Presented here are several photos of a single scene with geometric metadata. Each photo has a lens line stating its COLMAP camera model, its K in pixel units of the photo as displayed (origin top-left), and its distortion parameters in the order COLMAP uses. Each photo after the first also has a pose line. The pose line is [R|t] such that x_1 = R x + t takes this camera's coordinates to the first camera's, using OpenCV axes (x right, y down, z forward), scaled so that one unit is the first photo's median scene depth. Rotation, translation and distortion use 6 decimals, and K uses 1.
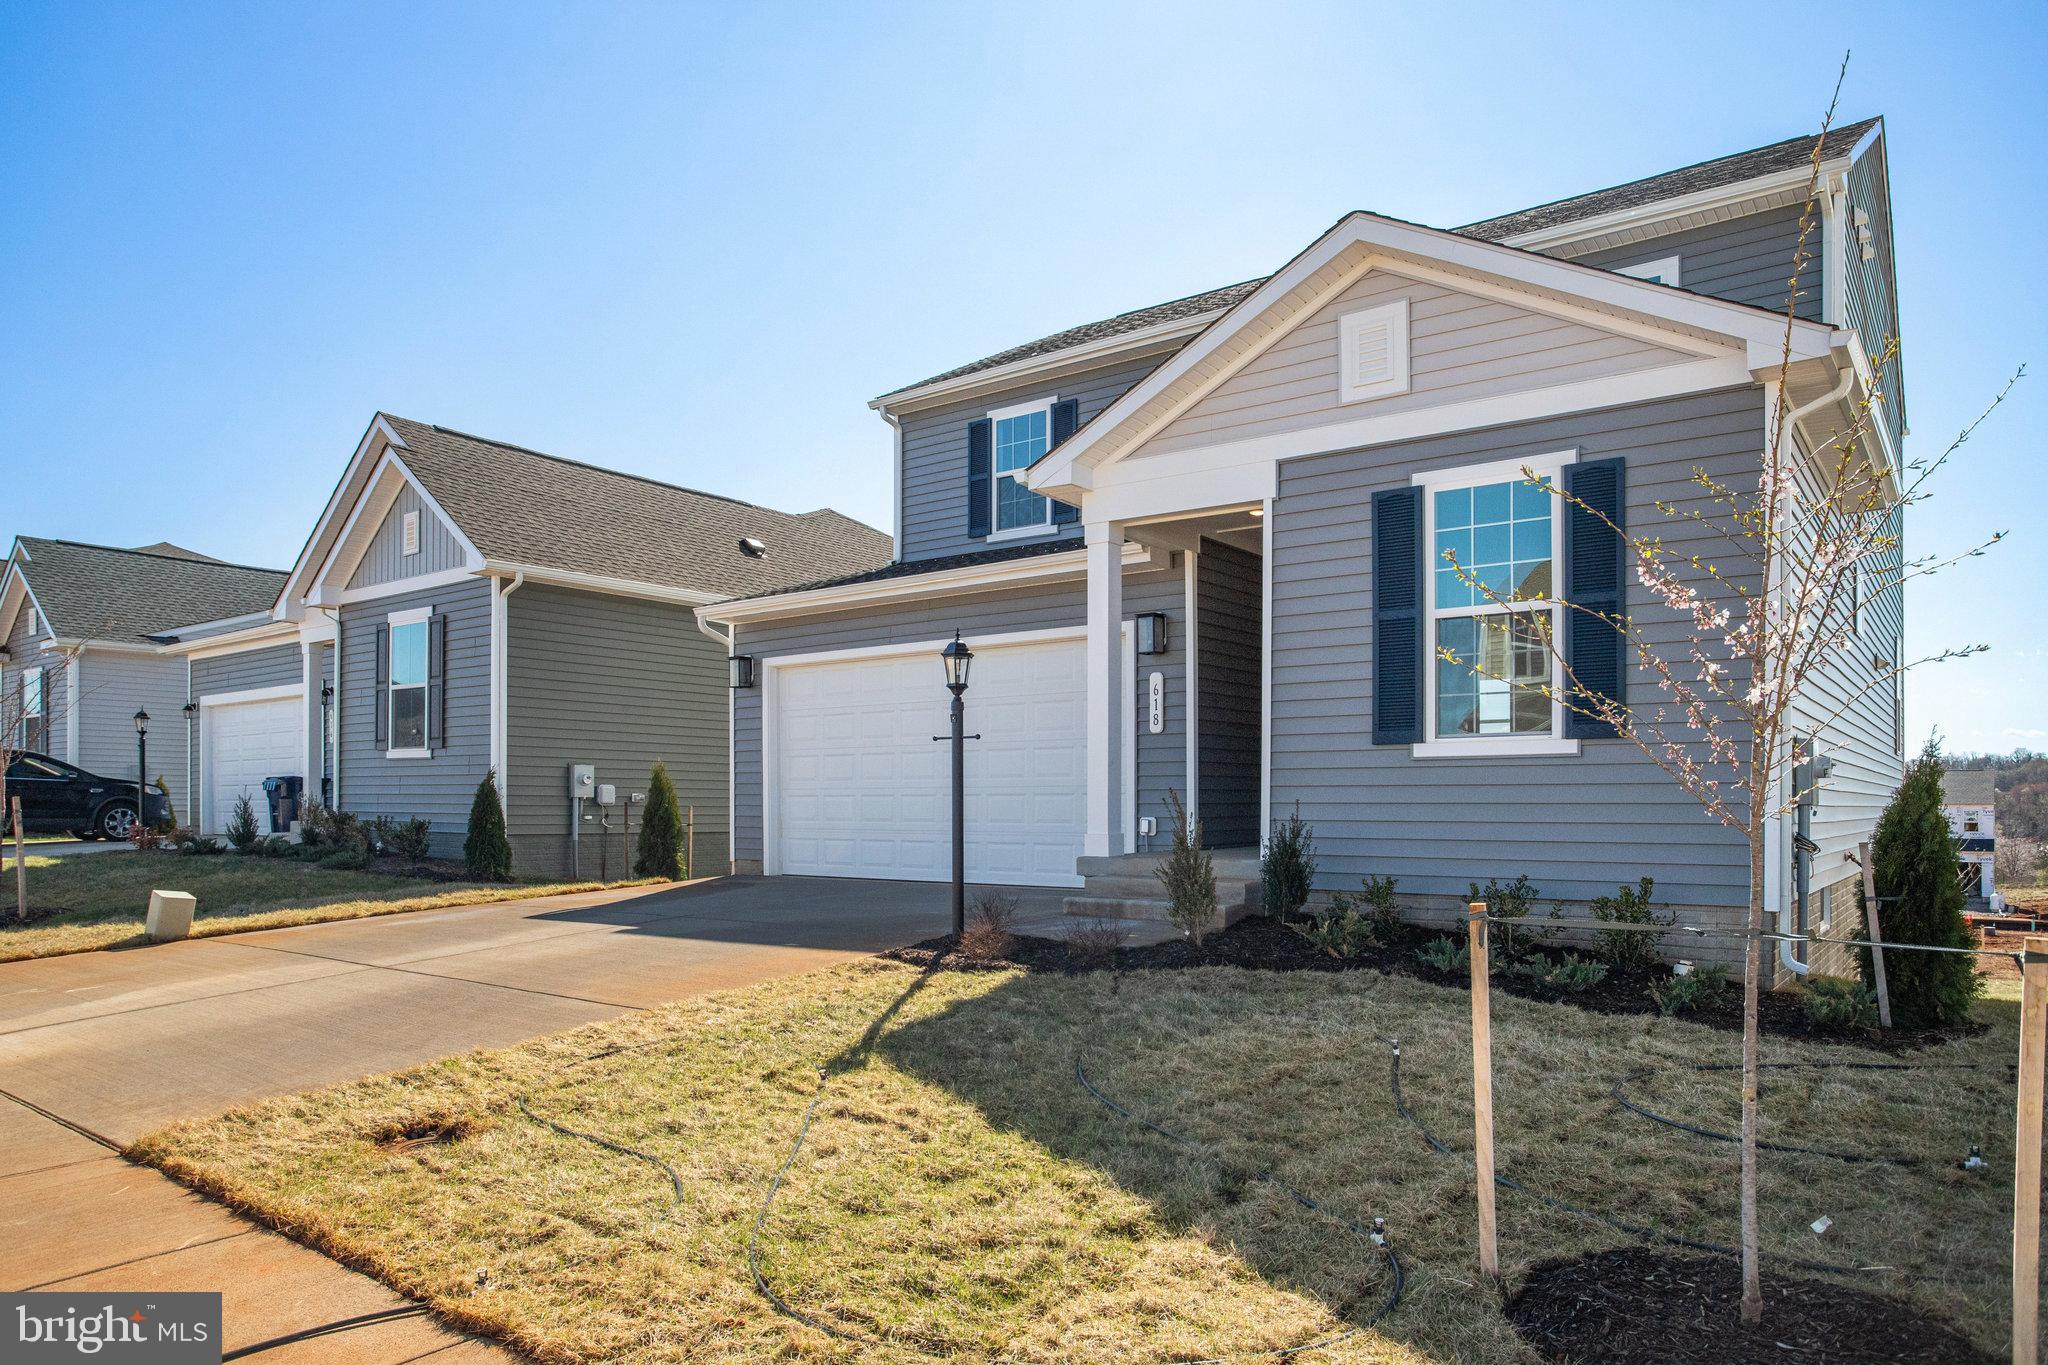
lens RADIAL K [[1316.1, 0, 1024.0], [0, 1316.1, 682.5], [0, 0, 1]] dist [-0.029977, -0.000213]
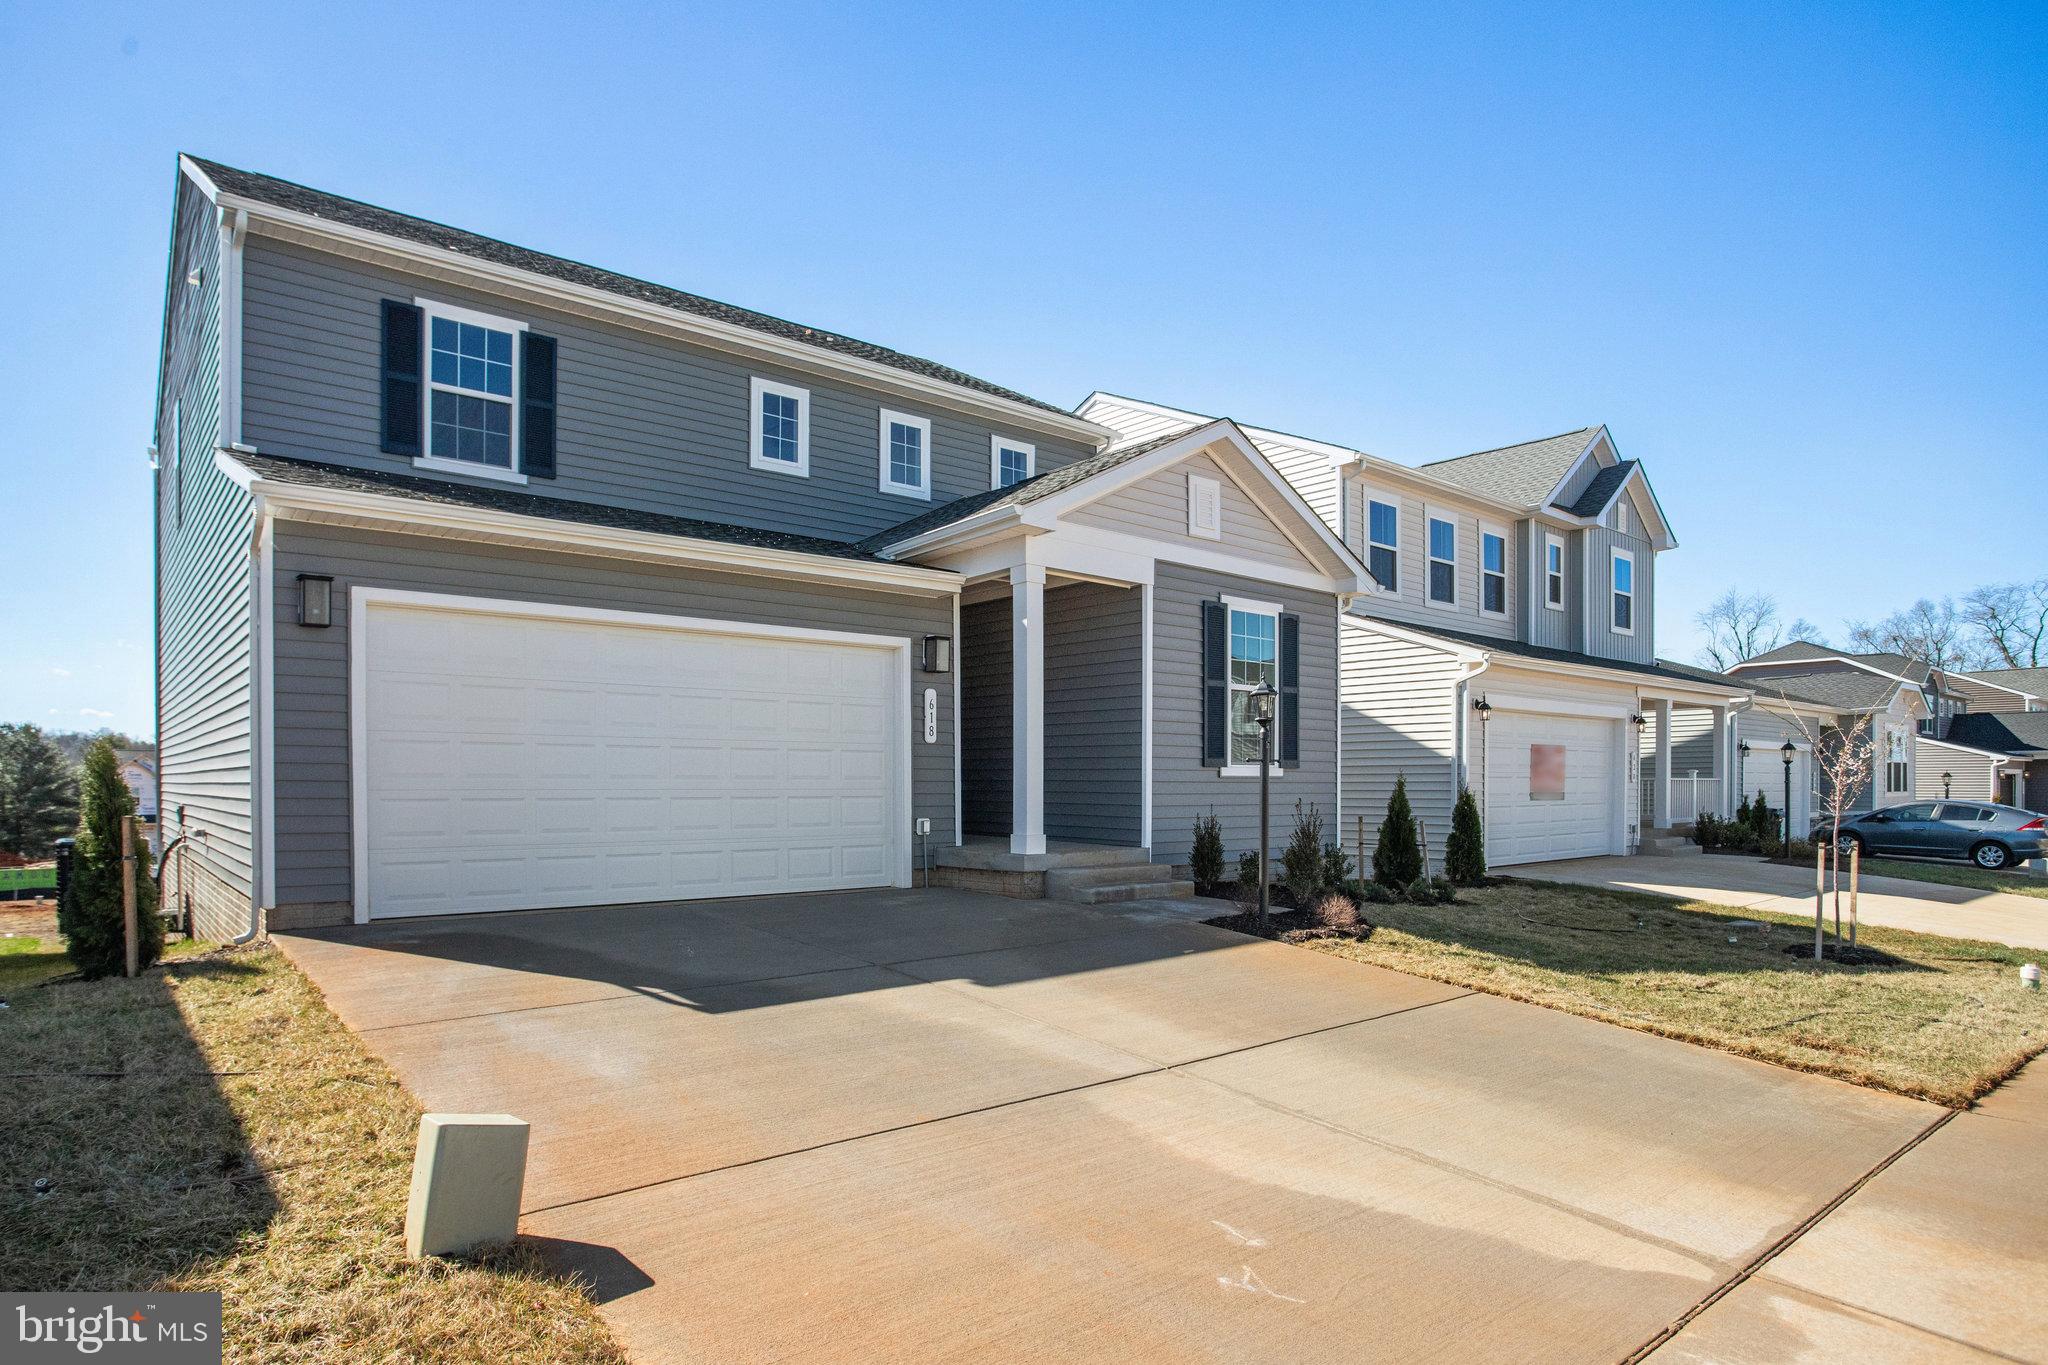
lens RADIAL K [[1149.0, 0, 1024.0], [0, 1149.0, 682.5], [0, 0, 1]] dist [-0.060053, 0.021570]
pose [[0.222729, 0.083340, 0.971312, -1.004360], [-0.092330, 0.993664, -0.064086, 0.051407], [-0.970498, -0.075408, 0.229013, 0.843662]]
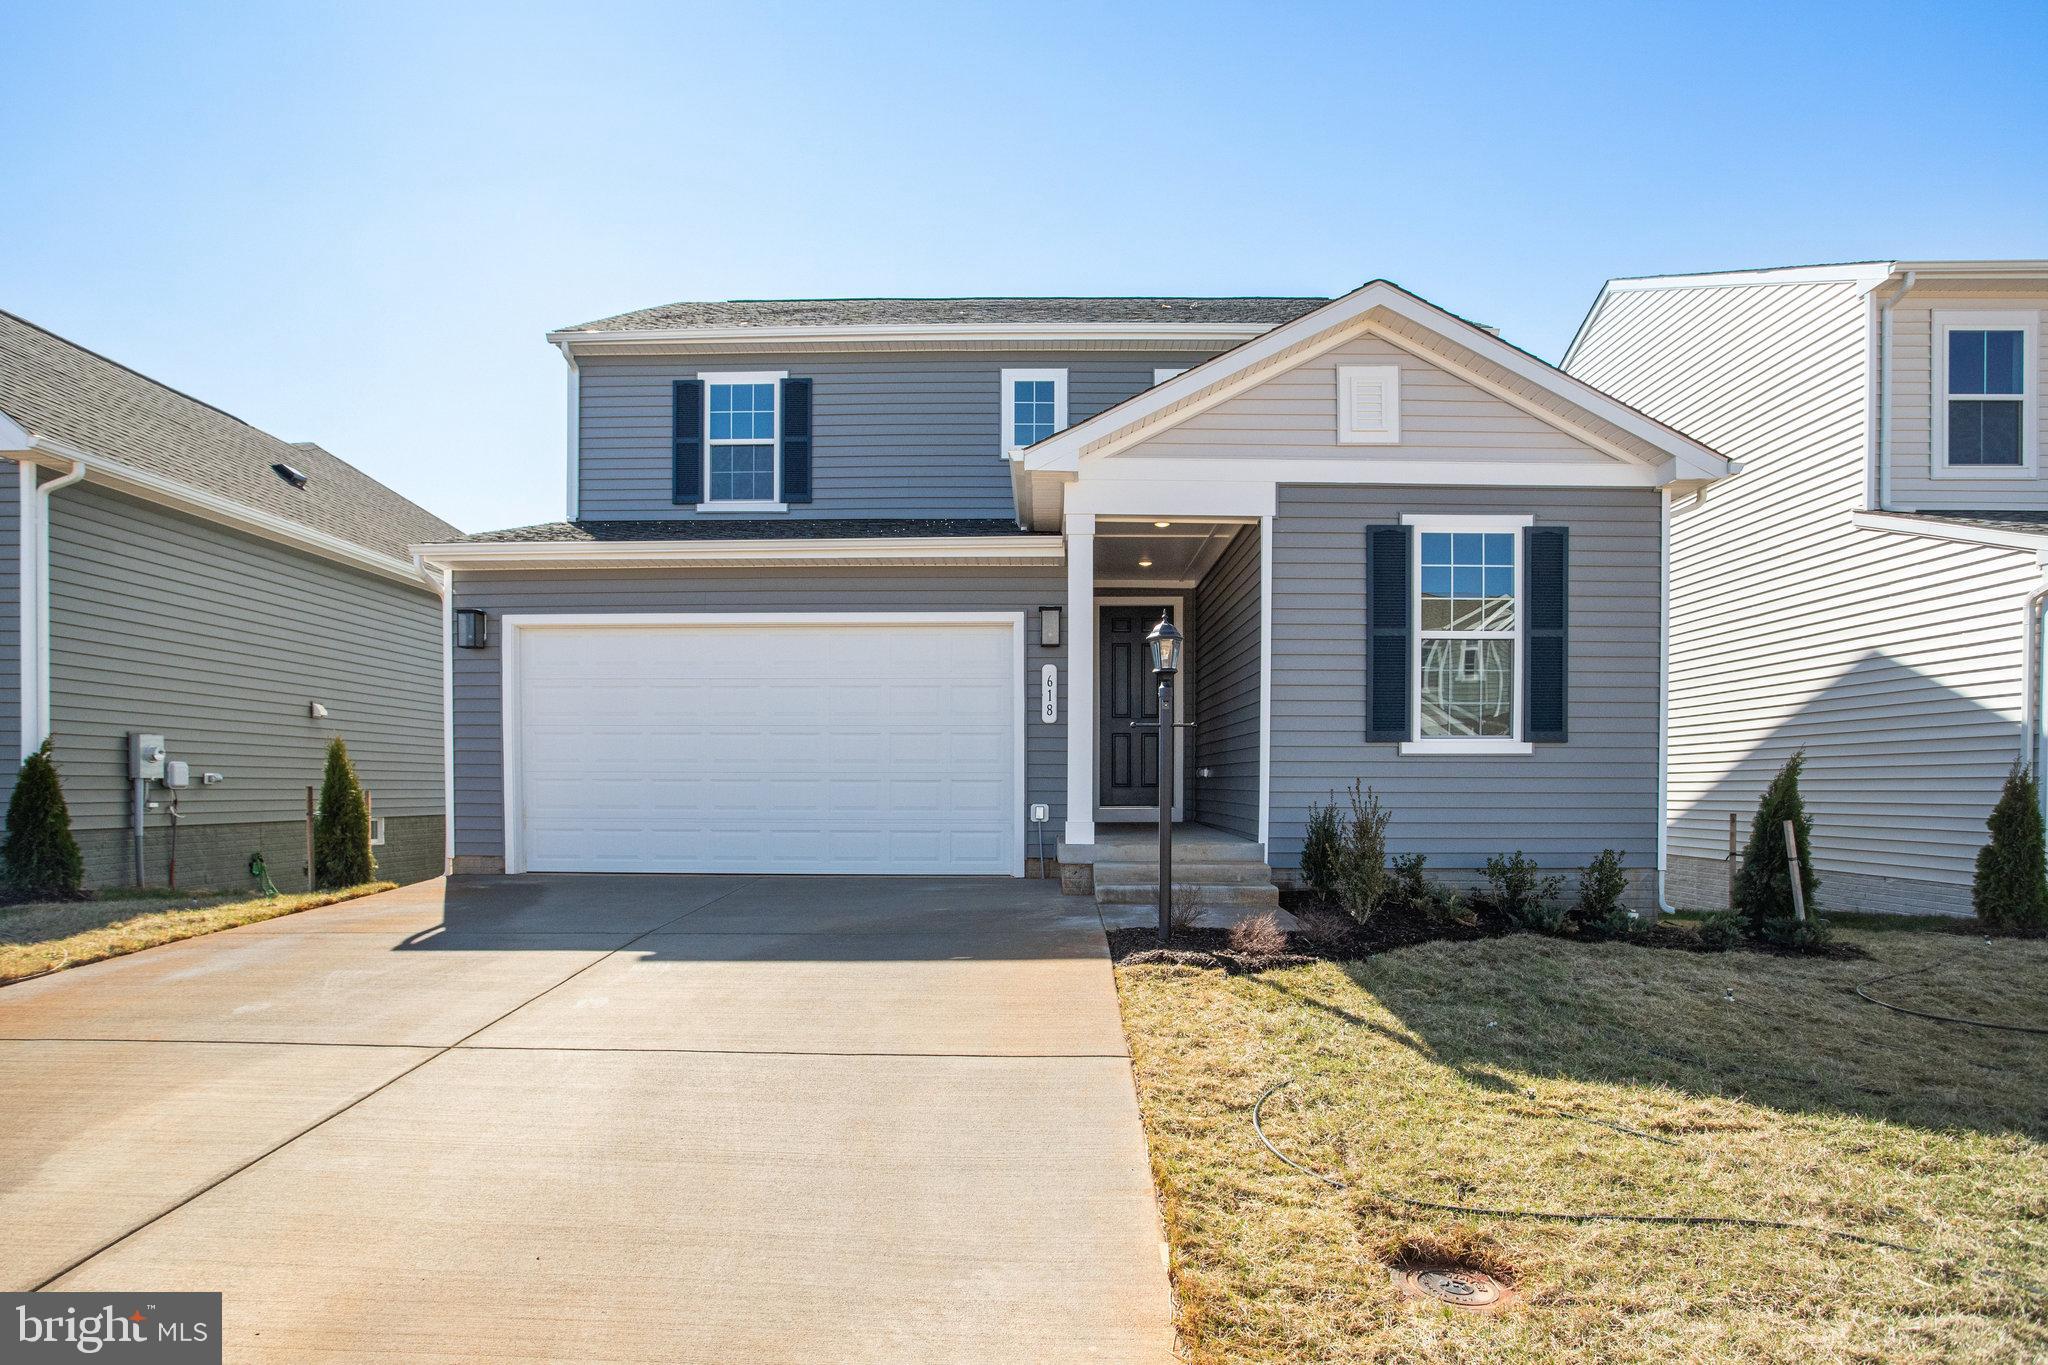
lens RADIAL K [[1148.3, 0, 1025.2], [0, 1148.3, 714.6], [0, 0, 1]] dist [-0.079407, 0.065789]
pose [[0.810928, 0.037483, 0.583944, -0.531708], [-0.056846, 0.998272, 0.014864, 0.023483], [-0.582378, -0.045248, 0.811658, 0.333565]]
